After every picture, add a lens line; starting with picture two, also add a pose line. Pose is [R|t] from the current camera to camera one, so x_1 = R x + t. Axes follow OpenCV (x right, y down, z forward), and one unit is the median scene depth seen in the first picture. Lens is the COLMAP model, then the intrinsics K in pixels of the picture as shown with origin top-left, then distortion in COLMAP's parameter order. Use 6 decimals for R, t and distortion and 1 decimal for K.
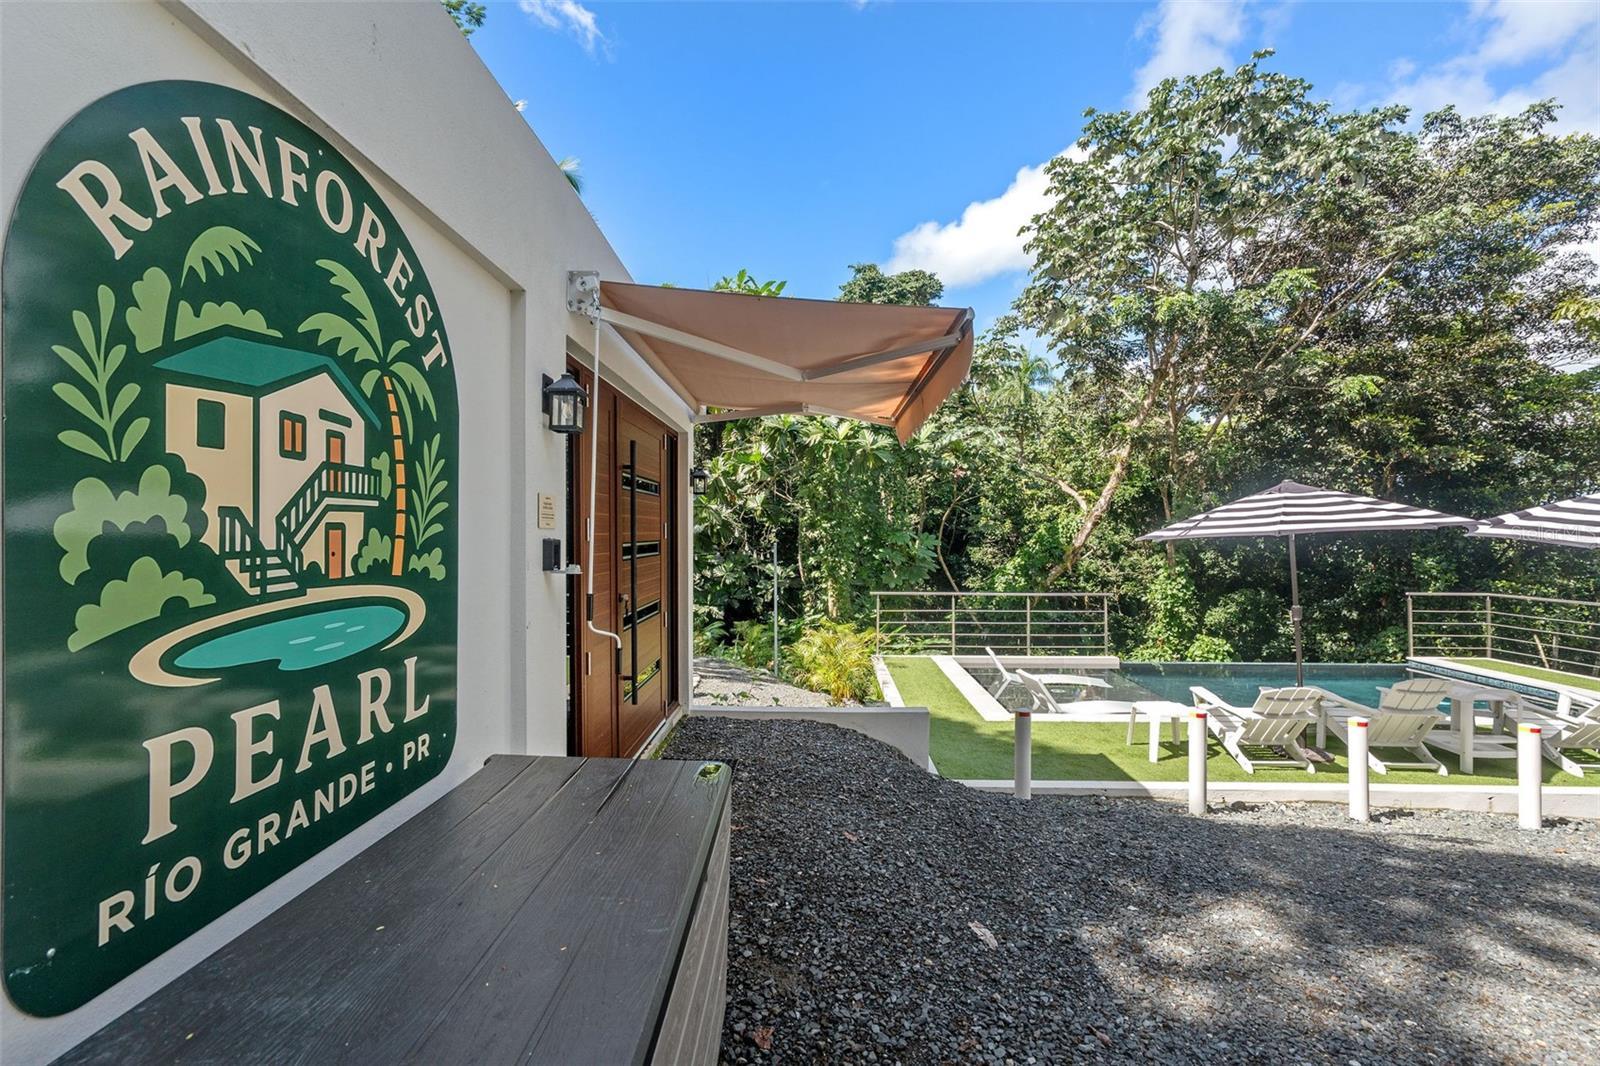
lens RADIAL K [[730.7, 0, 800.0], [0, 730.7, 533.0], [0, 0, 1]] dist [-0.002312, -0.000263]
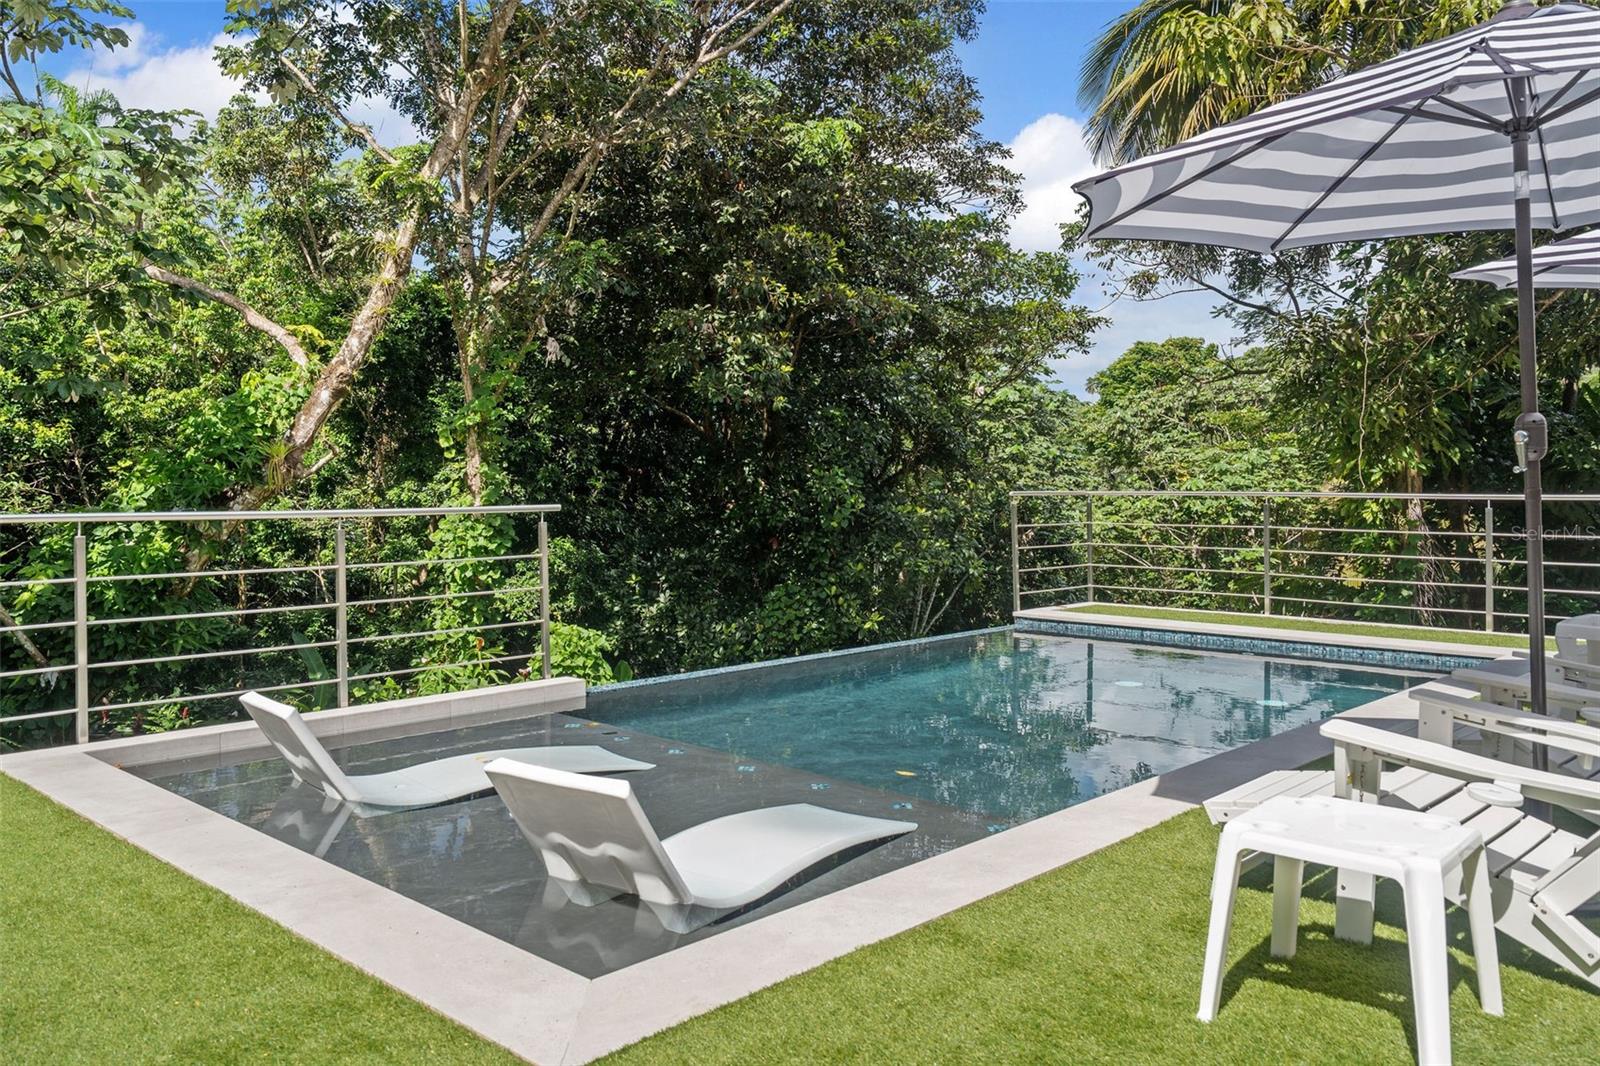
lens RADIAL K [[1284.4, 0, 802.3], [0, 1284.4, 475.3], [0, 0, 1]] dist [0.007655, 0.002639]
pose [[0.674989, -0.003830, 0.737818, 0.215475], [0.007262, 0.999973, -0.001454, 0.403699], [-0.737792, 0.006340, 0.674998, 2.746376]]
